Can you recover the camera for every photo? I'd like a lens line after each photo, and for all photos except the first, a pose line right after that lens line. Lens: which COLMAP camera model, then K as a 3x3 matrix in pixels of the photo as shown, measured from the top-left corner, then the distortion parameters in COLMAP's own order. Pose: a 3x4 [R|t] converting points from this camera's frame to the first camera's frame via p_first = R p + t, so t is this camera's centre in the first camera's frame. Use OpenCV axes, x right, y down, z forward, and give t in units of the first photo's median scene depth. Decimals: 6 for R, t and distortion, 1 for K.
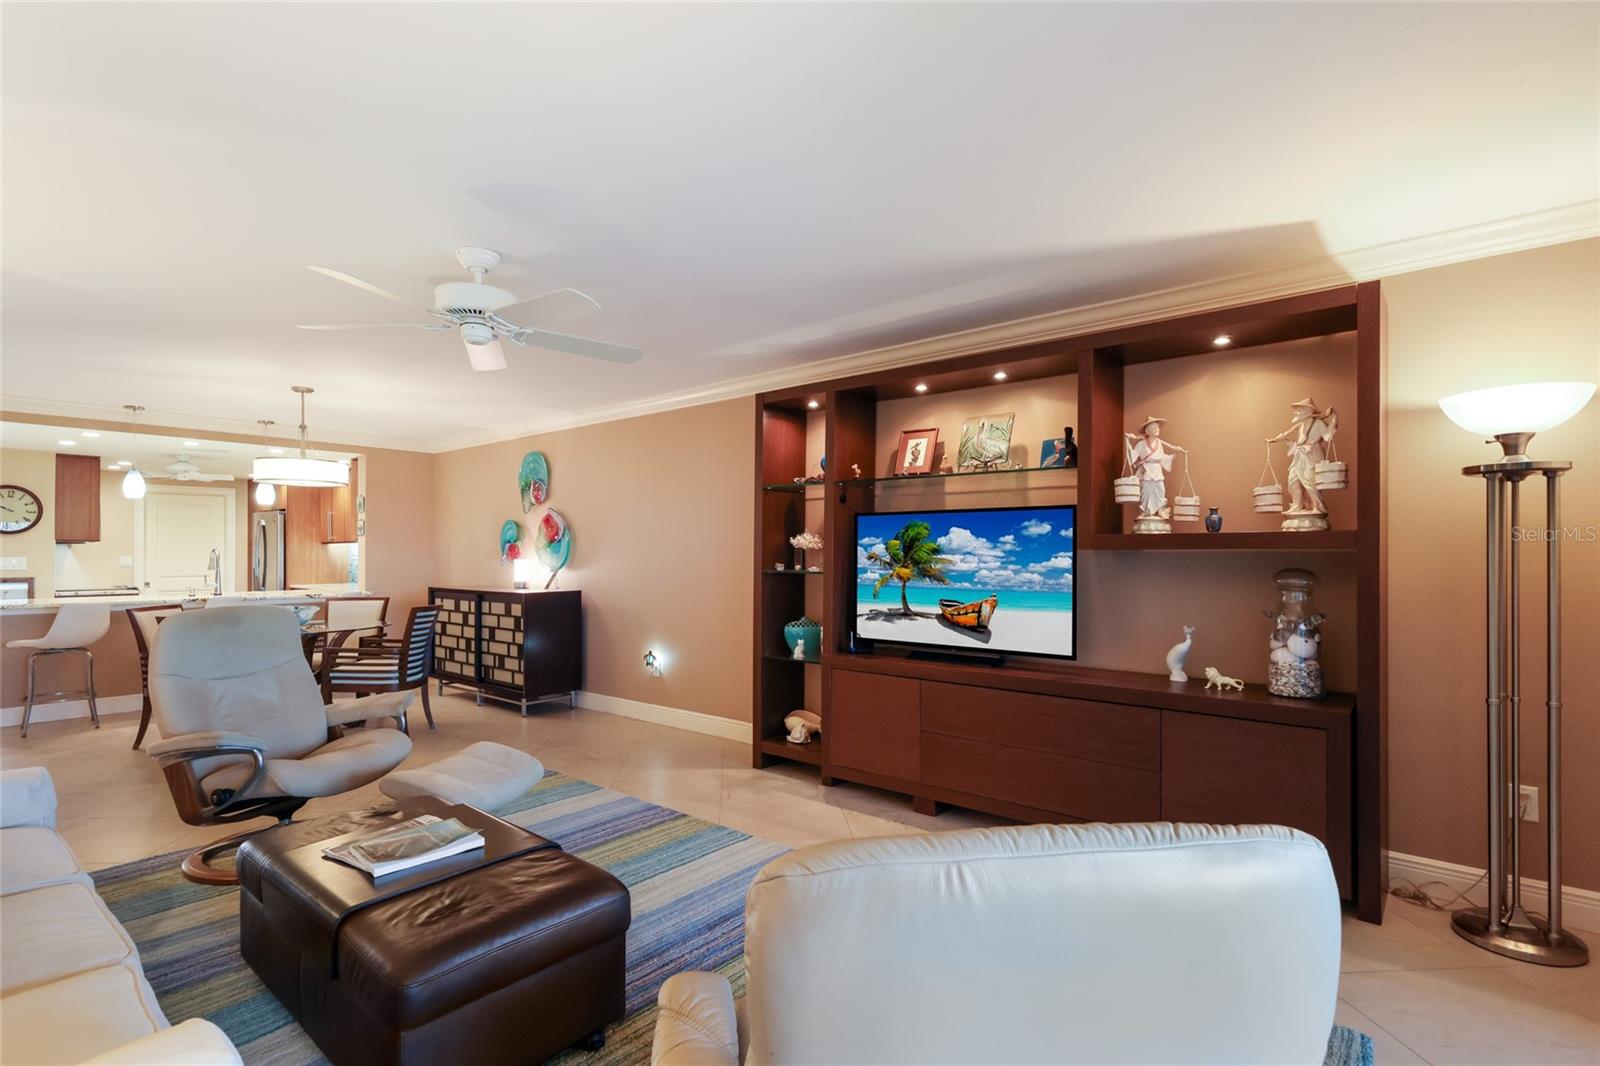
lens RADIAL K [[782.1, 0, 792.3], [0, 782.1, 545.0], [0, 0, 1]] dist [0.004093, 0.000895]
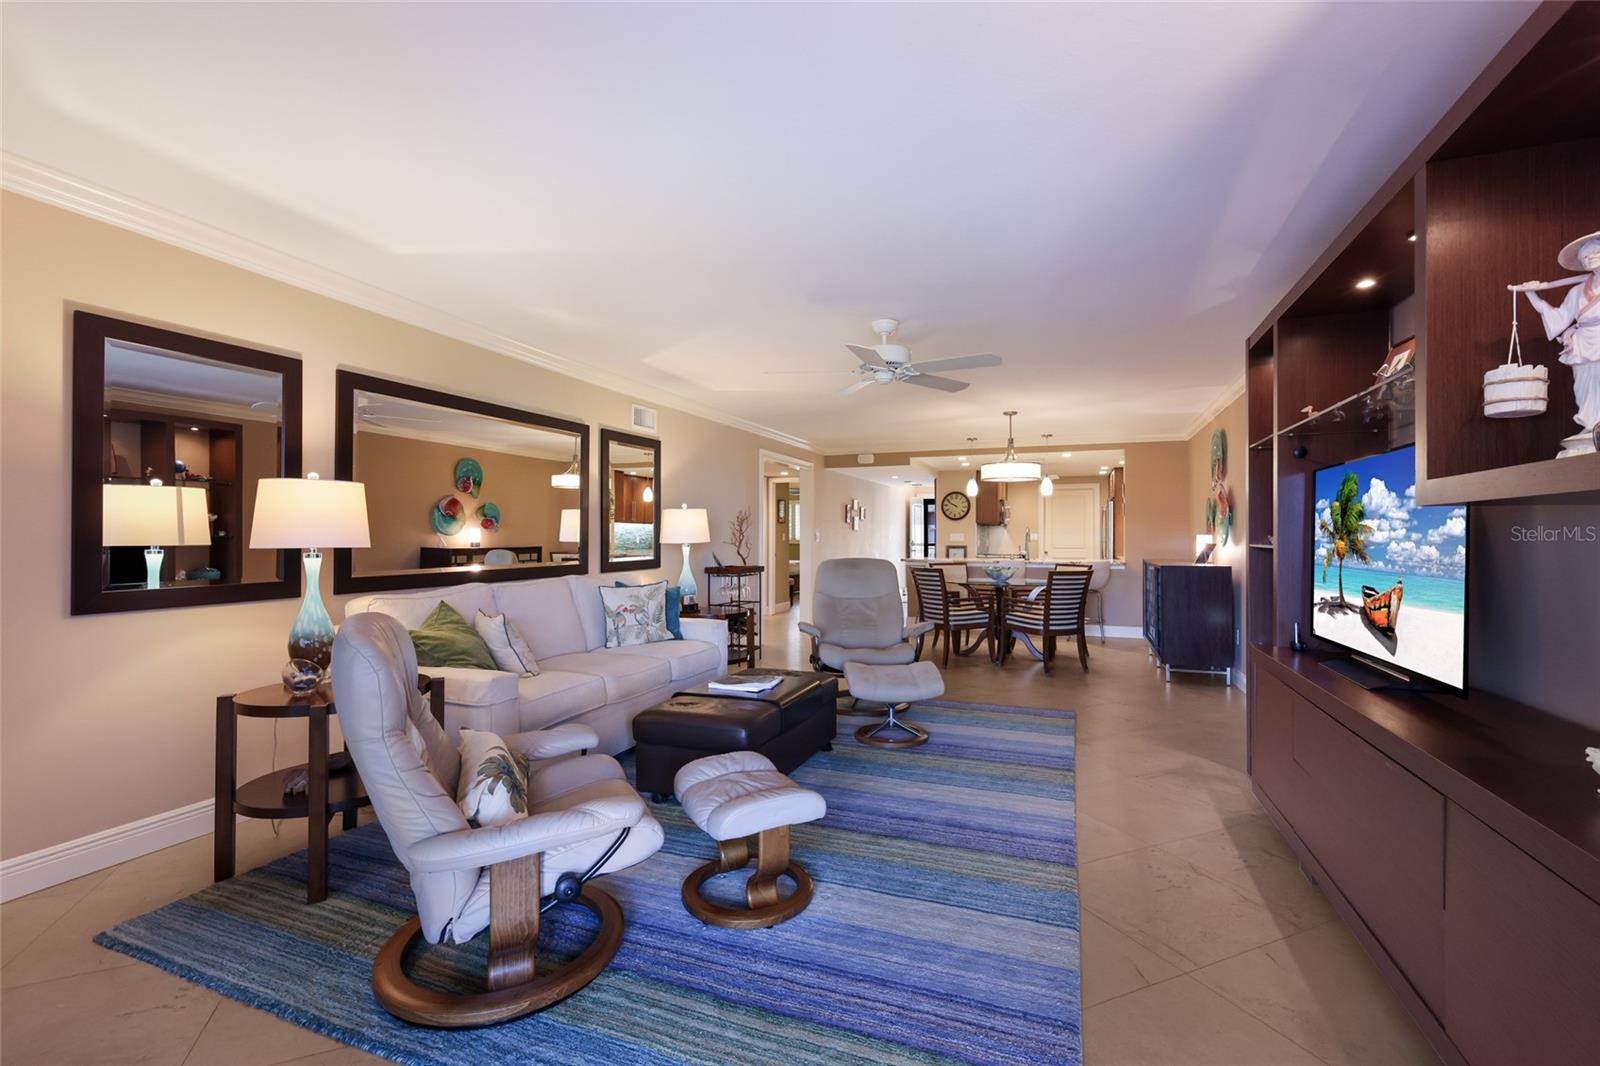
lens RADIAL K [[696.0, 0, 802.6], [0, 696.0, 530.0], [0, 0, 1]] dist [0.008212, -0.000317]
pose [[0.319641, -0.004262, -0.947529, 0.384364], [0.000196, 0.999990, -0.004431, 0.014991], [0.947539, 0.001231, 0.319639, 0.214694]]
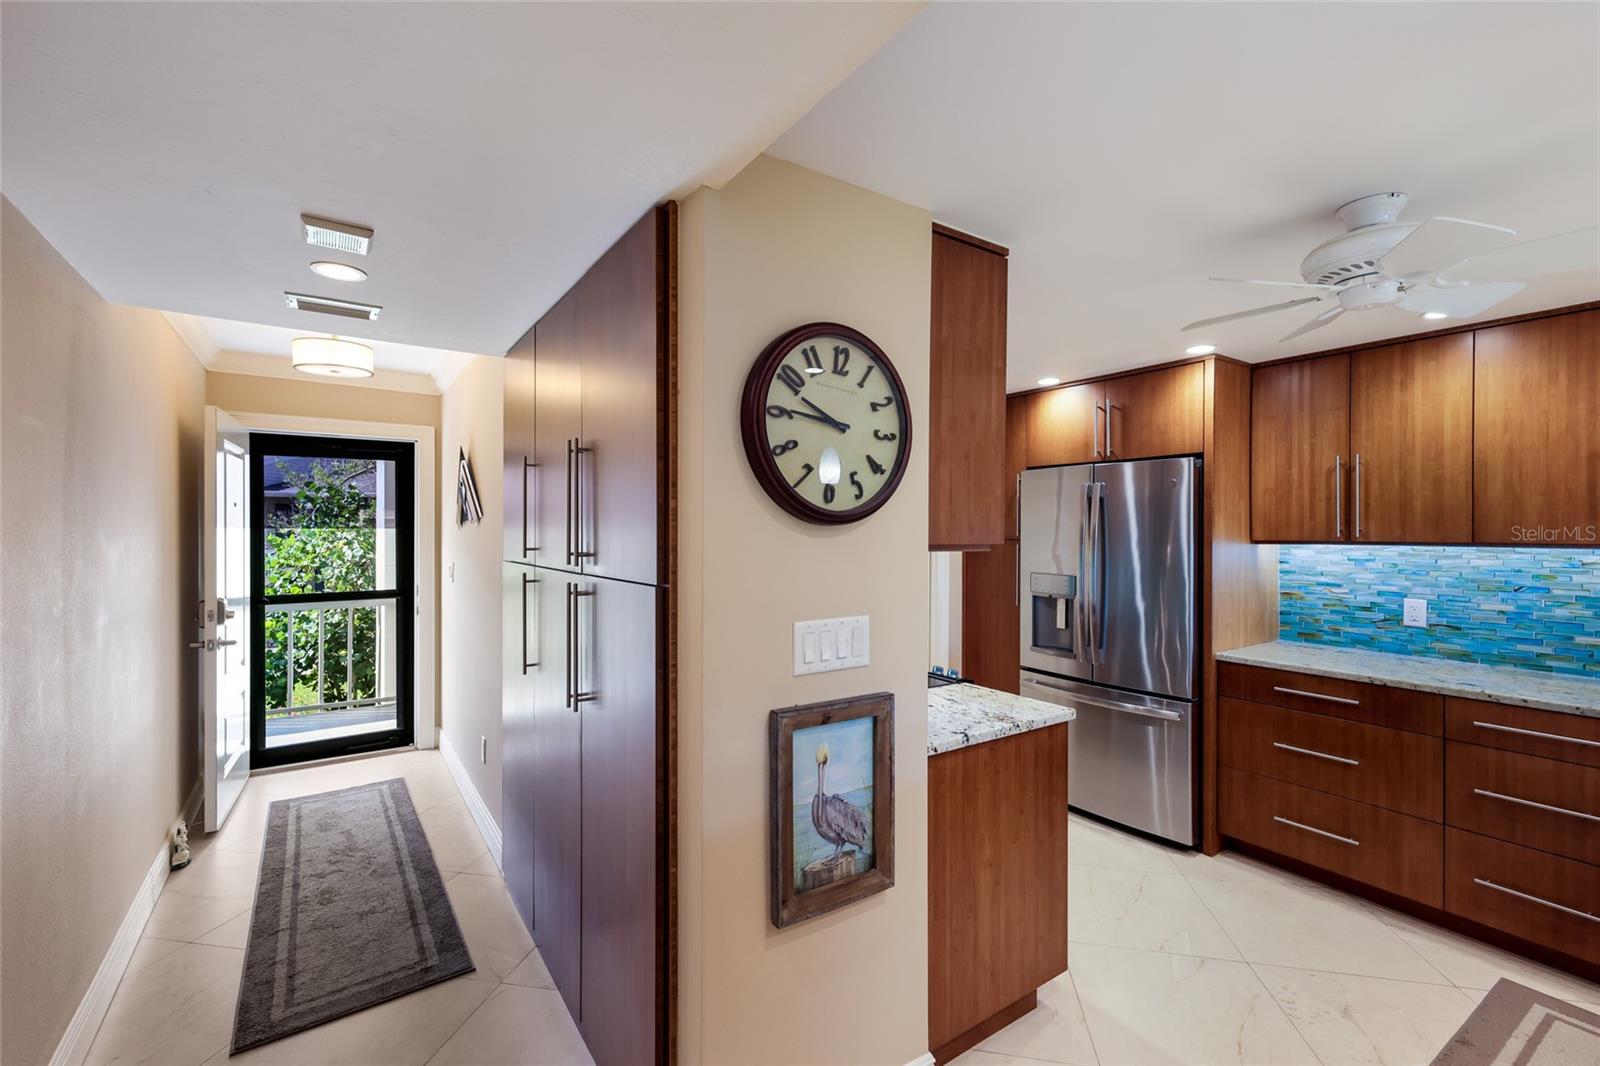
lens RADIAL K [[691.3, 0, 795.2], [0, 691.3, 531.7], [0, 0, 1]] dist [0.012997, -0.000091]
pose [[0.966270, 0.007266, -0.257428, -1.063129], [-0.003972, 0.999903, 0.013314, -0.016216], [0.257500, -0.011842, 0.966206, 0.879428]]
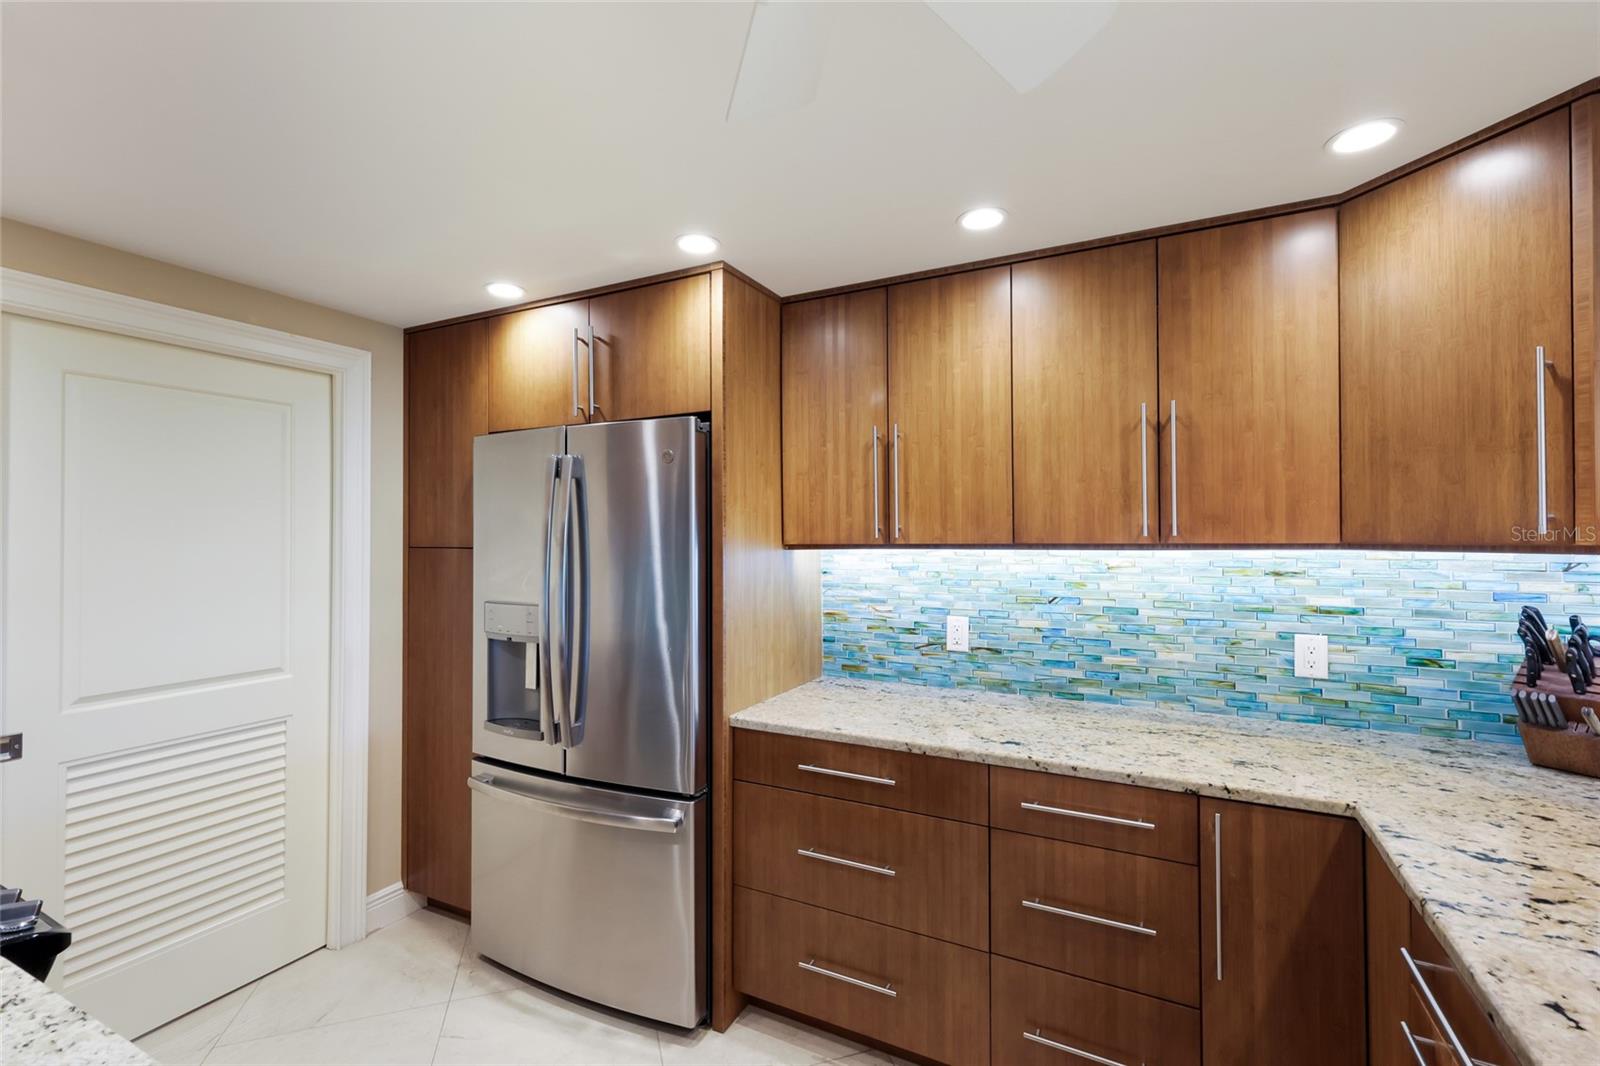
lens RADIAL K [[696.0, 0, 802.6], [0, 696.0, 530.0], [0, 0, 1]] dist [0.008212, -0.000317]
pose [[0.970732, 0.000986, 0.240165, -0.950267], [-0.001276, 0.999999, 0.001050, -0.012405], [-0.240164, -0.001326, 0.970732, 1.099638]]
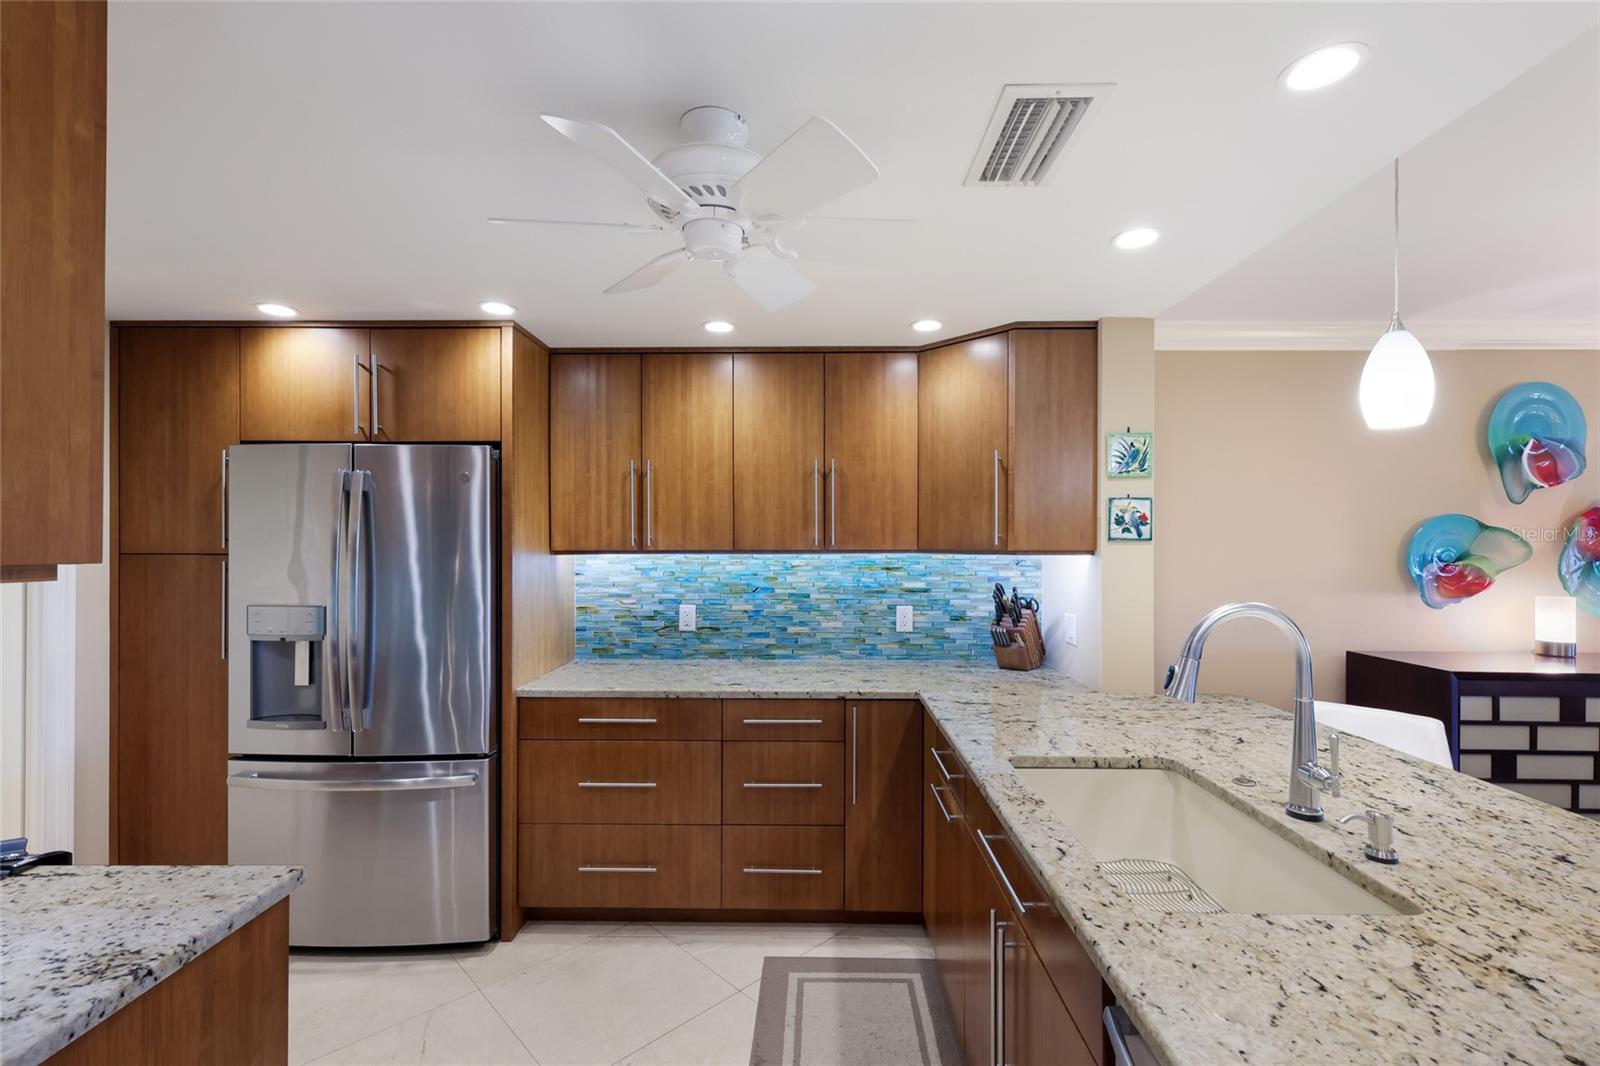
lens RADIAL K [[700.3, 0, 802.2], [0, 700.3, 544.9], [0, 0, 1]] dist [0.003993, 0.000215]
pose [[0.763664, 0.002219, 0.645610, -1.037710], [-0.010264, 0.999909, 0.008705, -0.013594], [-0.645532, -0.013274, 0.763618, 1.011121]]
